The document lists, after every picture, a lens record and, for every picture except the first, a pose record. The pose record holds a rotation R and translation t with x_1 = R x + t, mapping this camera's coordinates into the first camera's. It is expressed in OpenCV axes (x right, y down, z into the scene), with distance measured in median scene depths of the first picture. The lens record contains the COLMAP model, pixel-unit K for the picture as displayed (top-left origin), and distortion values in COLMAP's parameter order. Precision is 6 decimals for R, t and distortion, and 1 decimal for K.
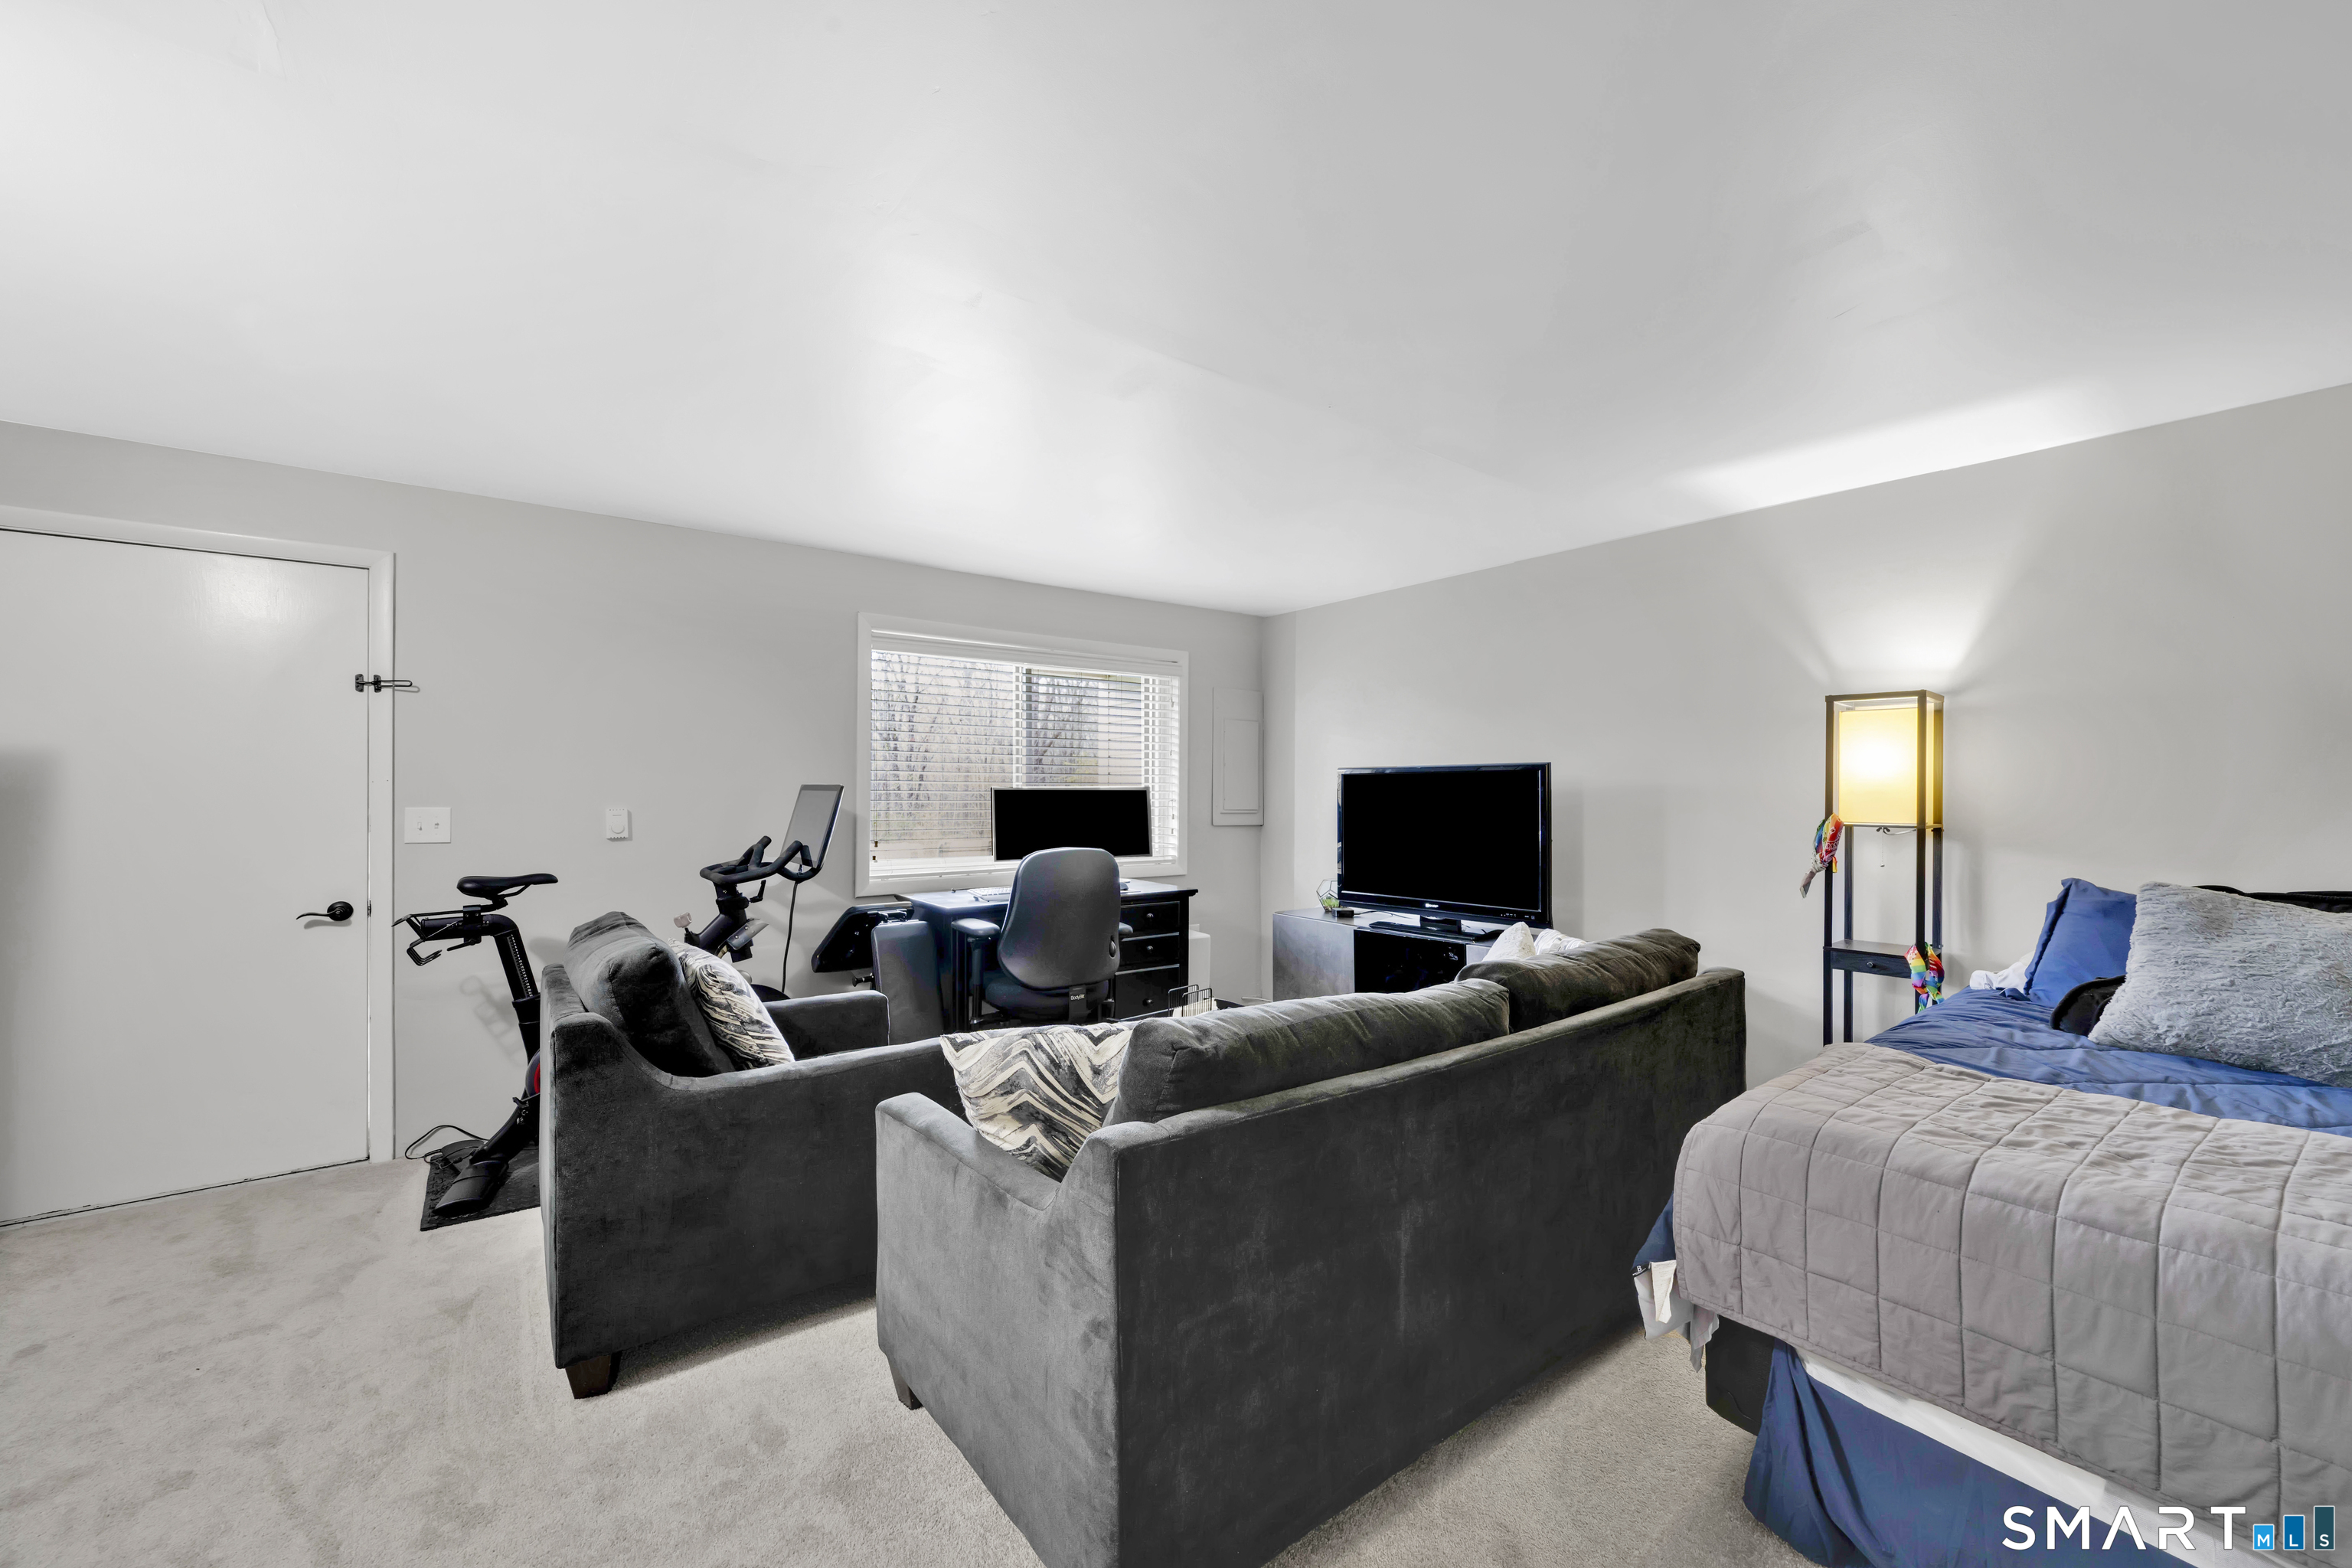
lens RADIAL K [[949.6, 0, 1176.0], [0, 949.6, 784.0], [0, 0, 1]] dist [0.001747, -0.000167]
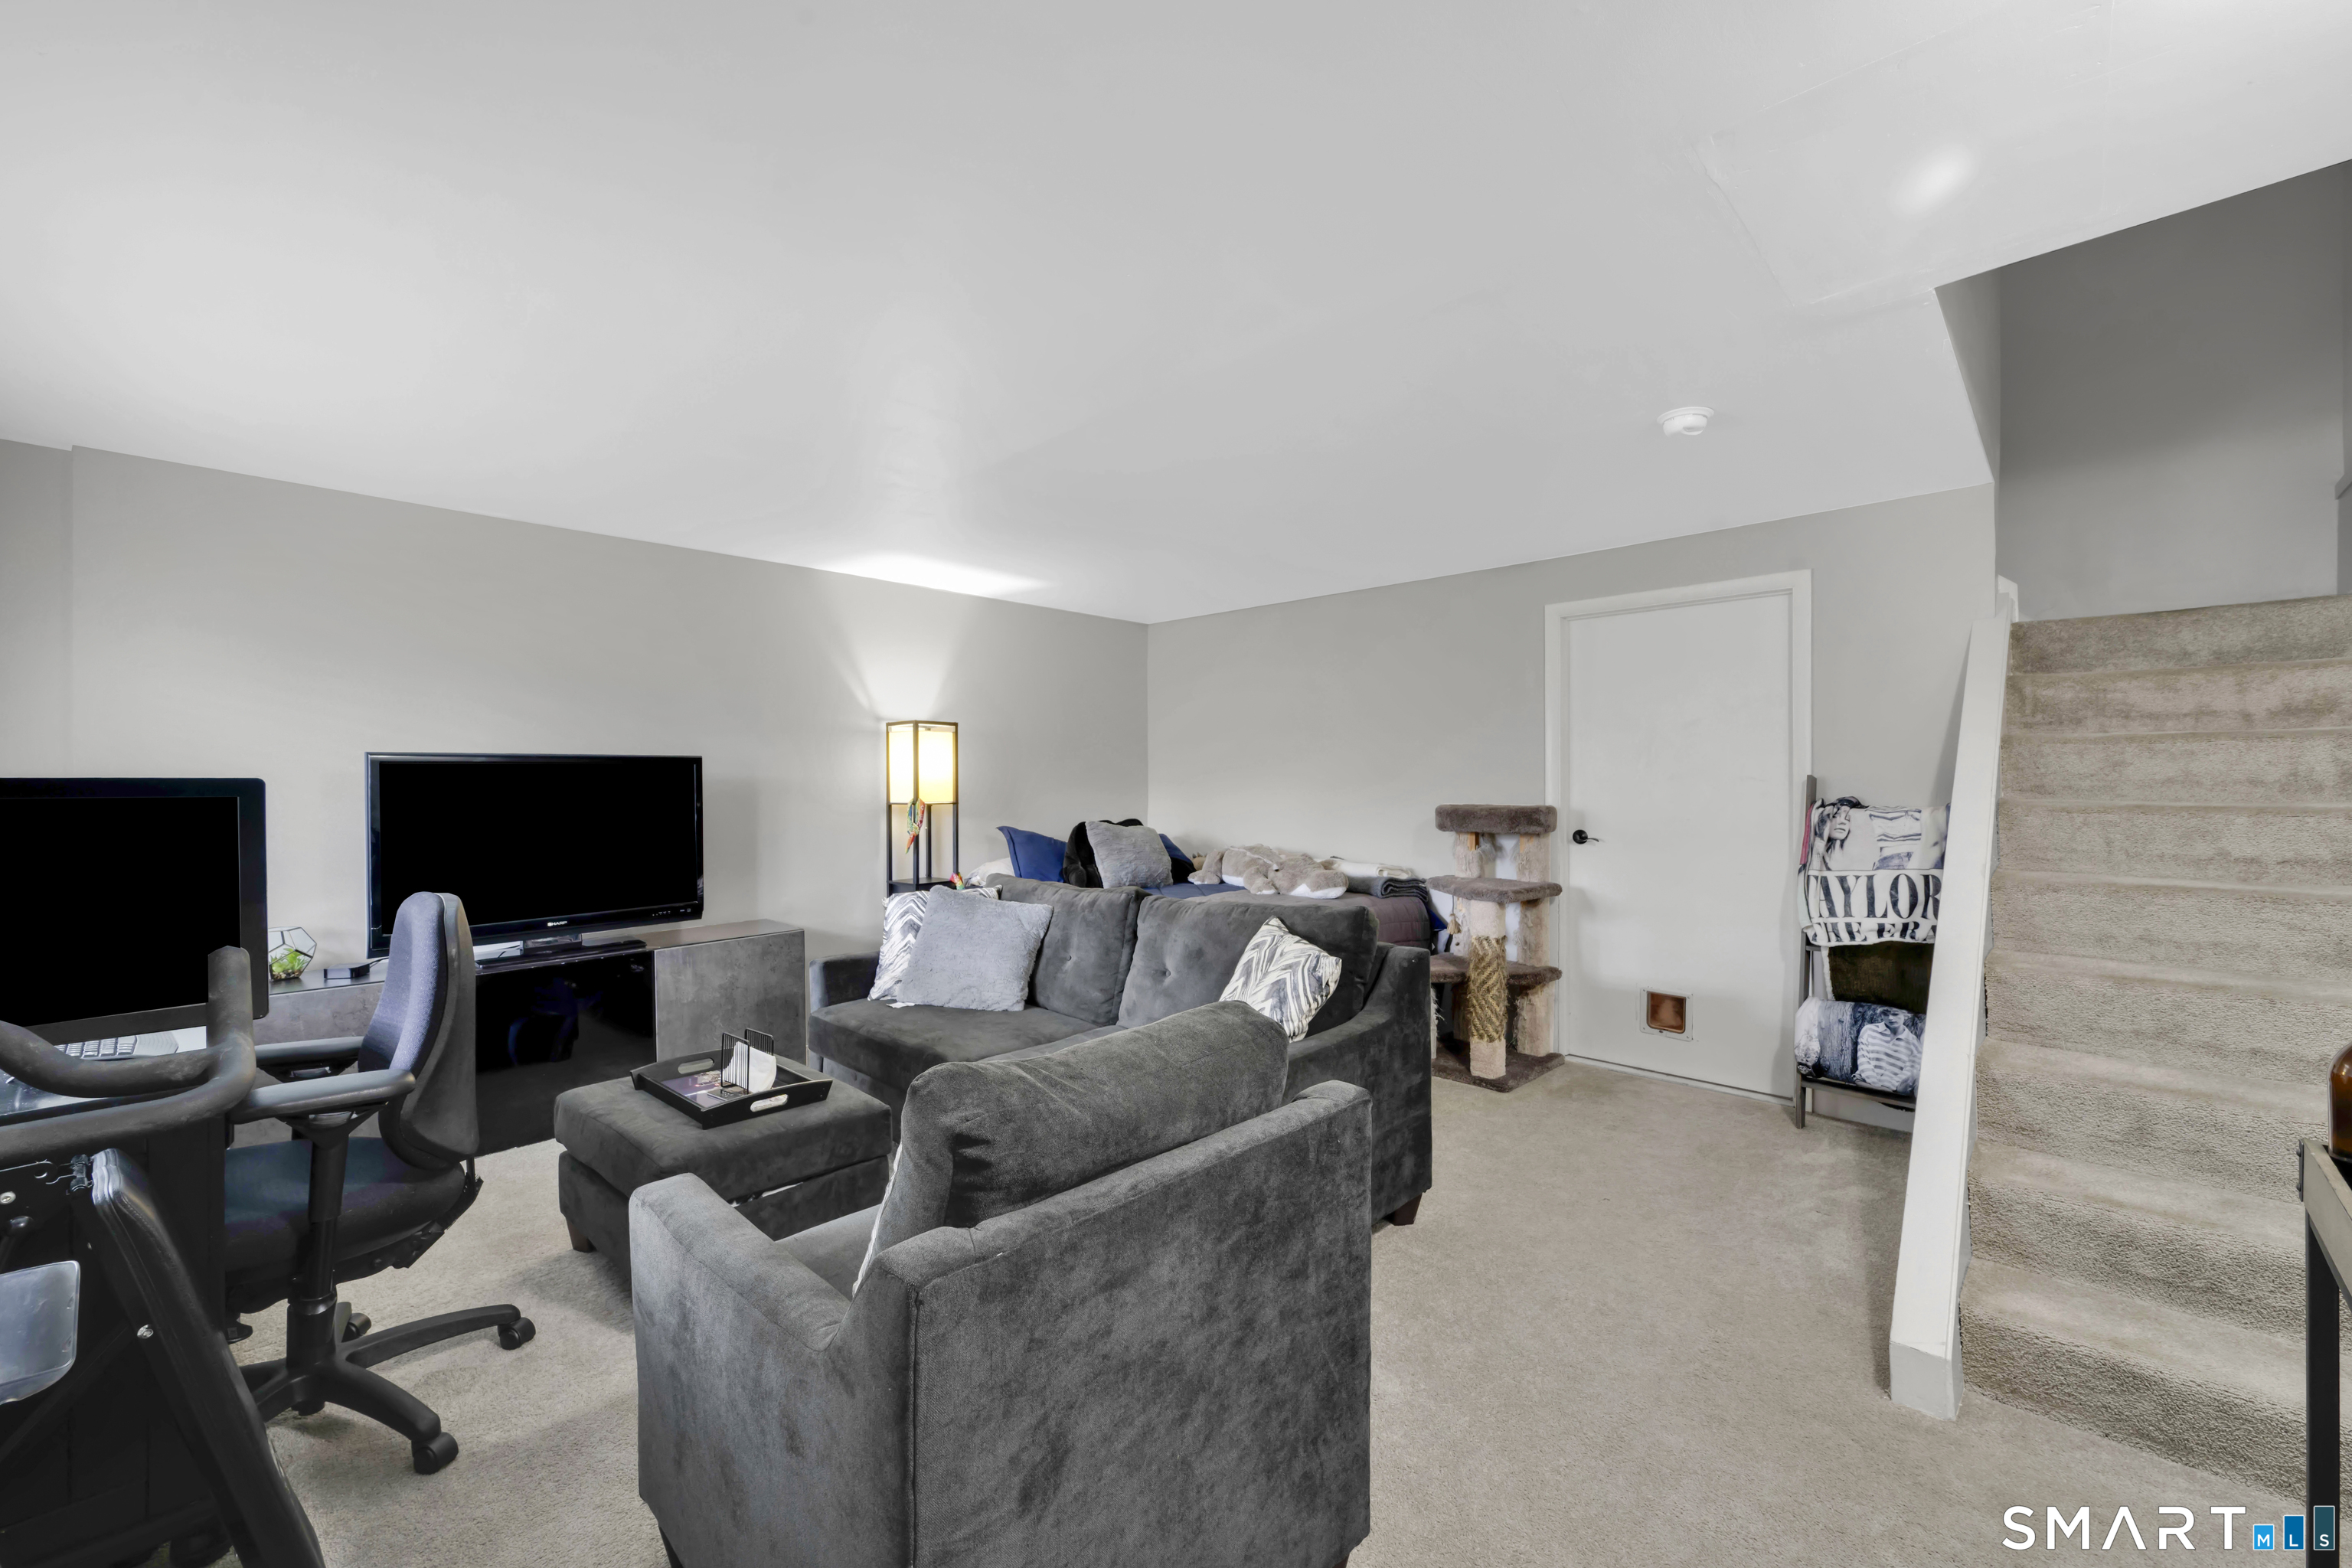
lens RADIAL K [[949.6, 0, 1176.0], [0, 949.6, 784.0], [0, 0, 1]] dist [0.001747, -0.000167]
pose [[-0.158244, -0.002073, 0.987398, -0.696517], [-0.000770, 0.999998, 0.001976, 0.005014], [-0.987400, -0.000448, -0.158246, 0.660272]]
